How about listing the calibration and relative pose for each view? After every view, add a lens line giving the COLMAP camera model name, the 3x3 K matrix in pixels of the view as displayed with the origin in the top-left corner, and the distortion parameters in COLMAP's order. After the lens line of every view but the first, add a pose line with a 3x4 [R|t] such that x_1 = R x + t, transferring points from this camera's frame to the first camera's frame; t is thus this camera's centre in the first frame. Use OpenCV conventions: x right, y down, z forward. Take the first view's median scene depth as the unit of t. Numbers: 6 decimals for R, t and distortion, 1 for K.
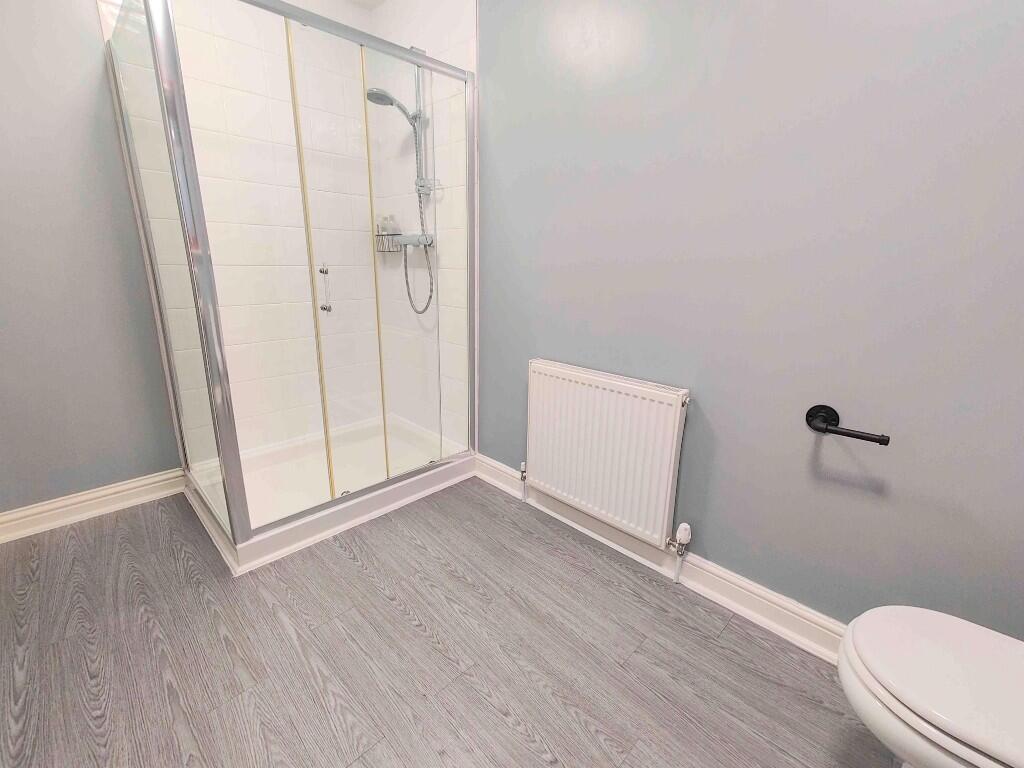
lens RADIAL K [[452.7, 0, 510.0], [0, 452.7, 376.9], [0, 0, 1]] dist [0.010865, 0.000159]
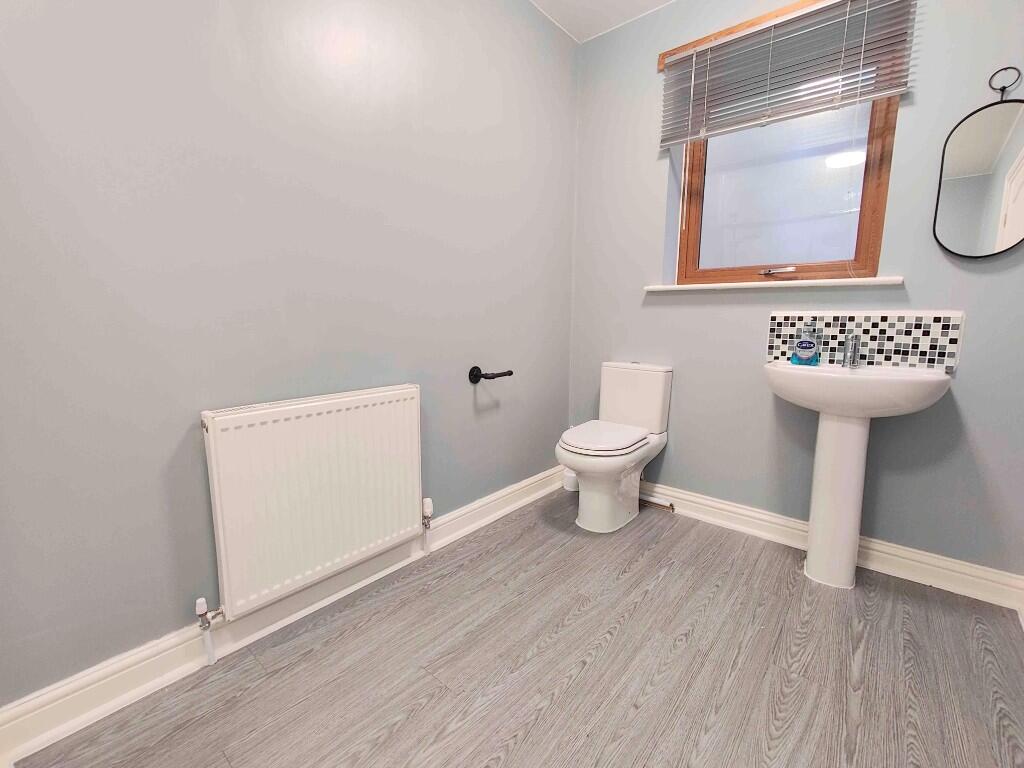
lens RADIAL K [[452.7, 0, 511.0], [0, 452.7, 387.9], [0, 0, 1]] dist [0.010865, 0.000159]
pose [[-0.100670, -0.164102, 0.981293, -0.798619], [0.239174, 0.953389, 0.183972, -0.113578], [-0.965744, 0.253220, -0.056729, 0.887996]]
